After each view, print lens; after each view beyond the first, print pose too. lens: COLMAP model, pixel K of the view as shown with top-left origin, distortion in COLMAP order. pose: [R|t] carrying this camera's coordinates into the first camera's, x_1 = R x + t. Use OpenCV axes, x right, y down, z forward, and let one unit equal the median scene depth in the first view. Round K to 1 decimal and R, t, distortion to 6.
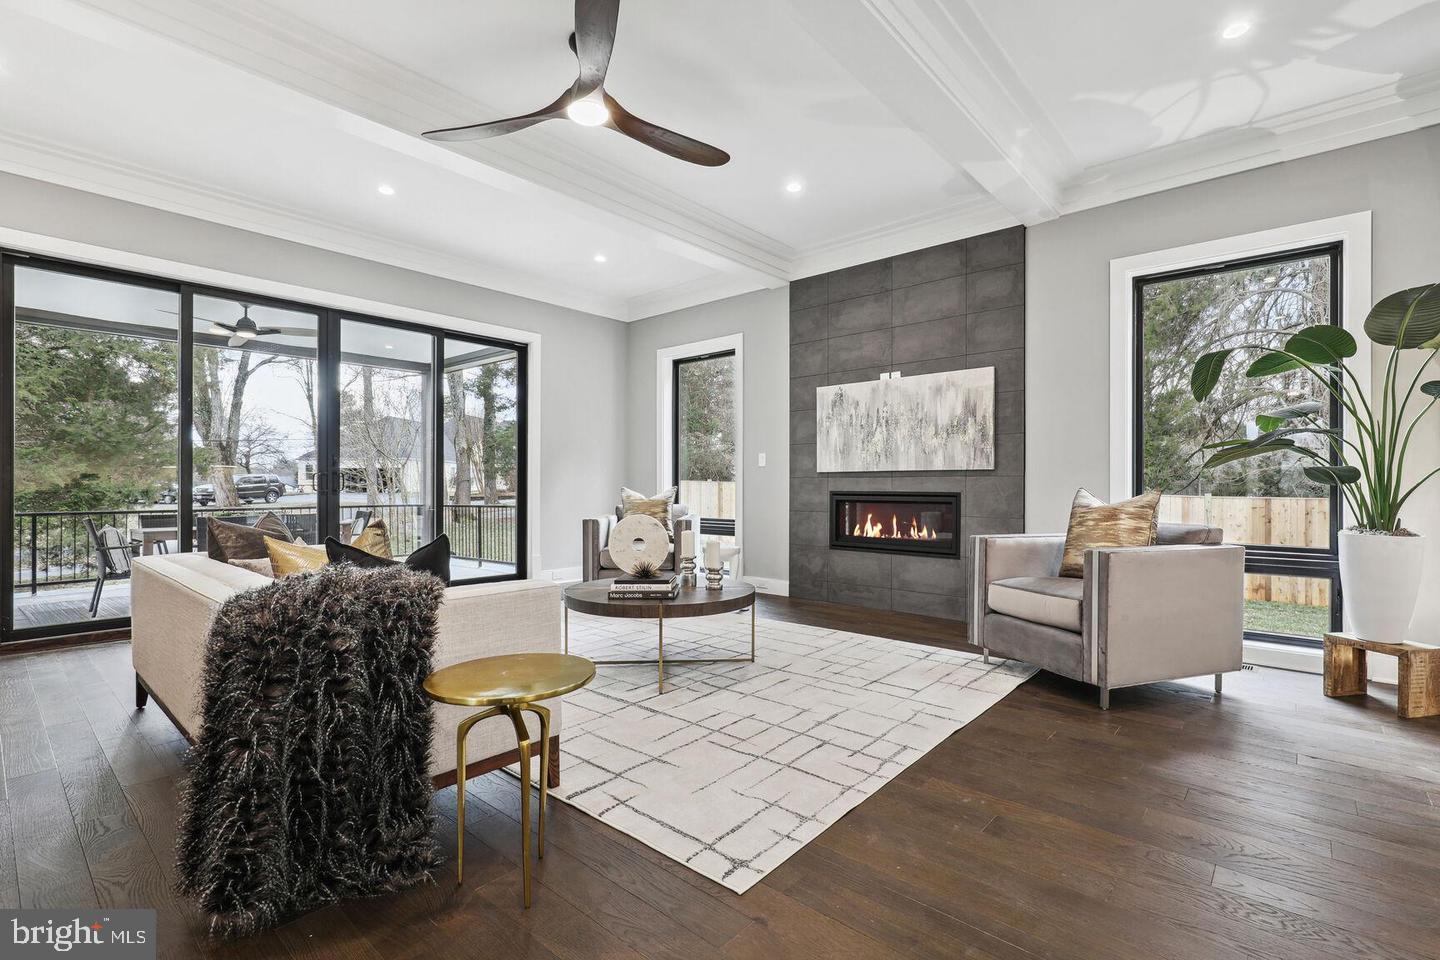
lens RADIAL K [[661.7, 0, 720.3], [0, 661.7, 482.5], [0, 0, 1]] dist [0.001374, 0.000116]
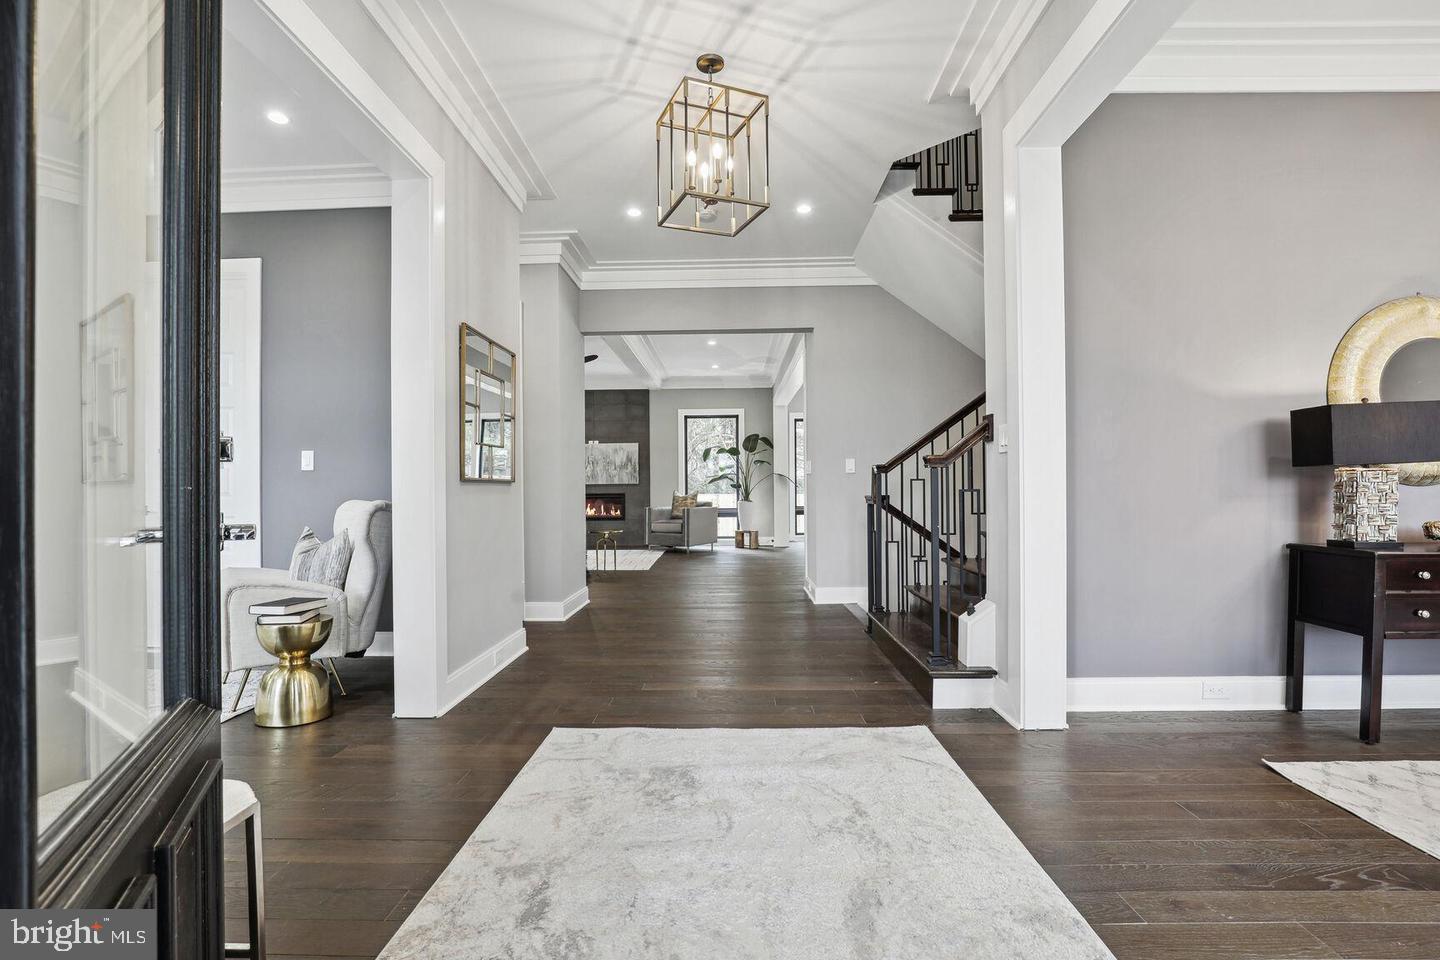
lens RADIAL K [[658.5, 0, 720.5], [0, 658.5, 486.7], [0, 0, 1]] dist [0.002814, -0.000099]
pose [[0.761818, -0.006600, 0.647757, -0.978441], [0.009307, 0.999956, -0.000757, -0.003438], [-0.647724, 0.006605, 0.761846, -1.119343]]
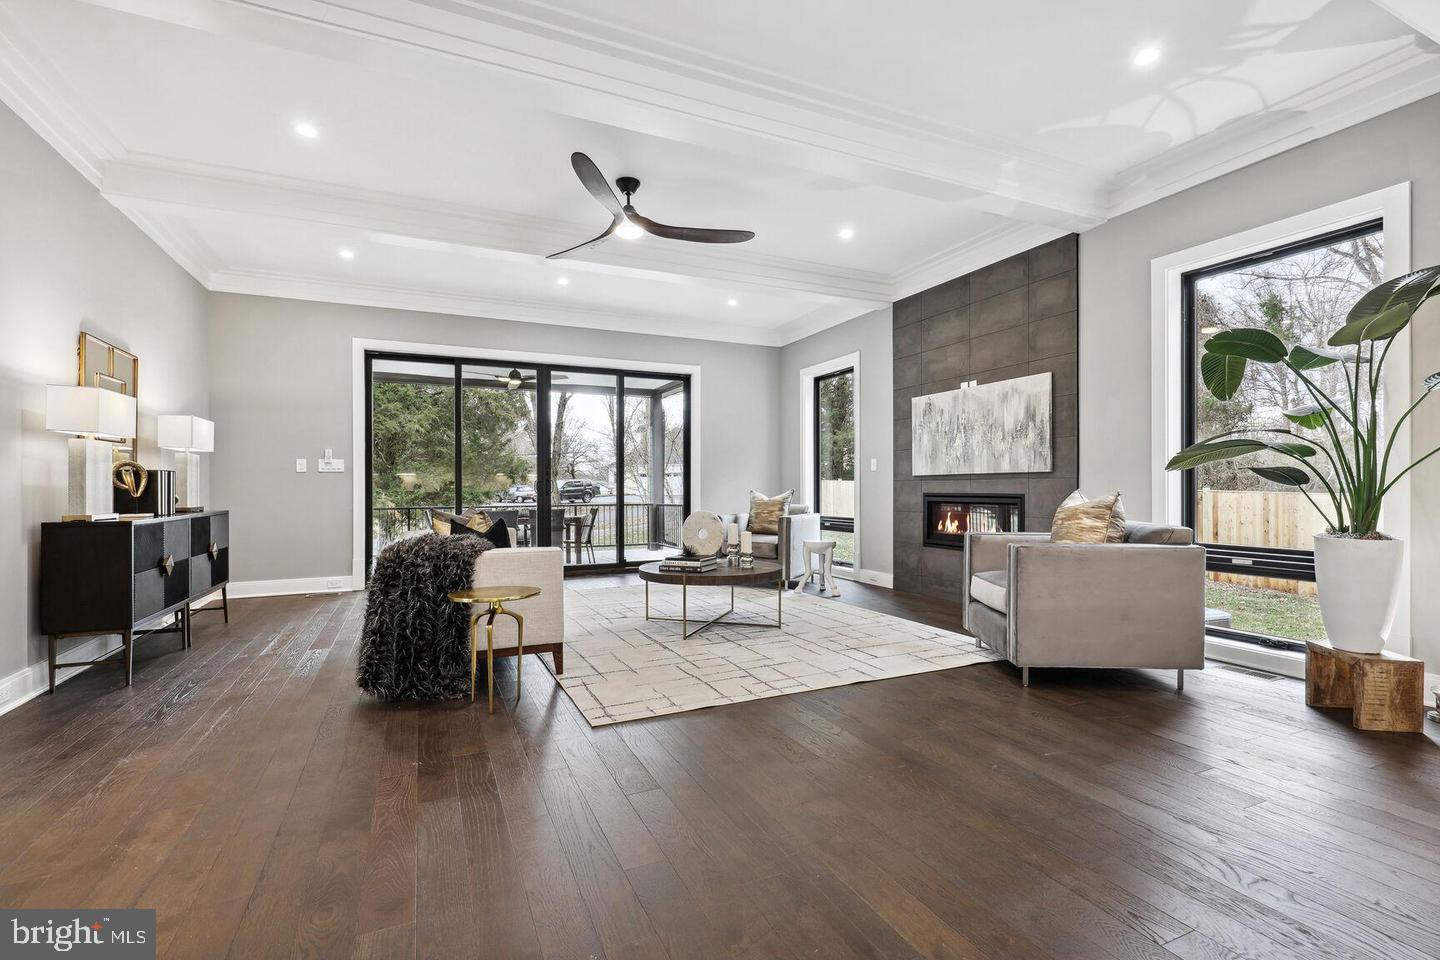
lens RADIAL K [[658.5, 0, 720.5], [0, 658.5, 486.7], [0, 0, 1]] dist [0.002814, -0.000099]
pose [[0.915382, -0.004565, -0.402562, 0.355294], [0.005700, 0.999982, 0.001620, -0.000910], [0.402547, -0.003778, 0.915391, -0.149813]]
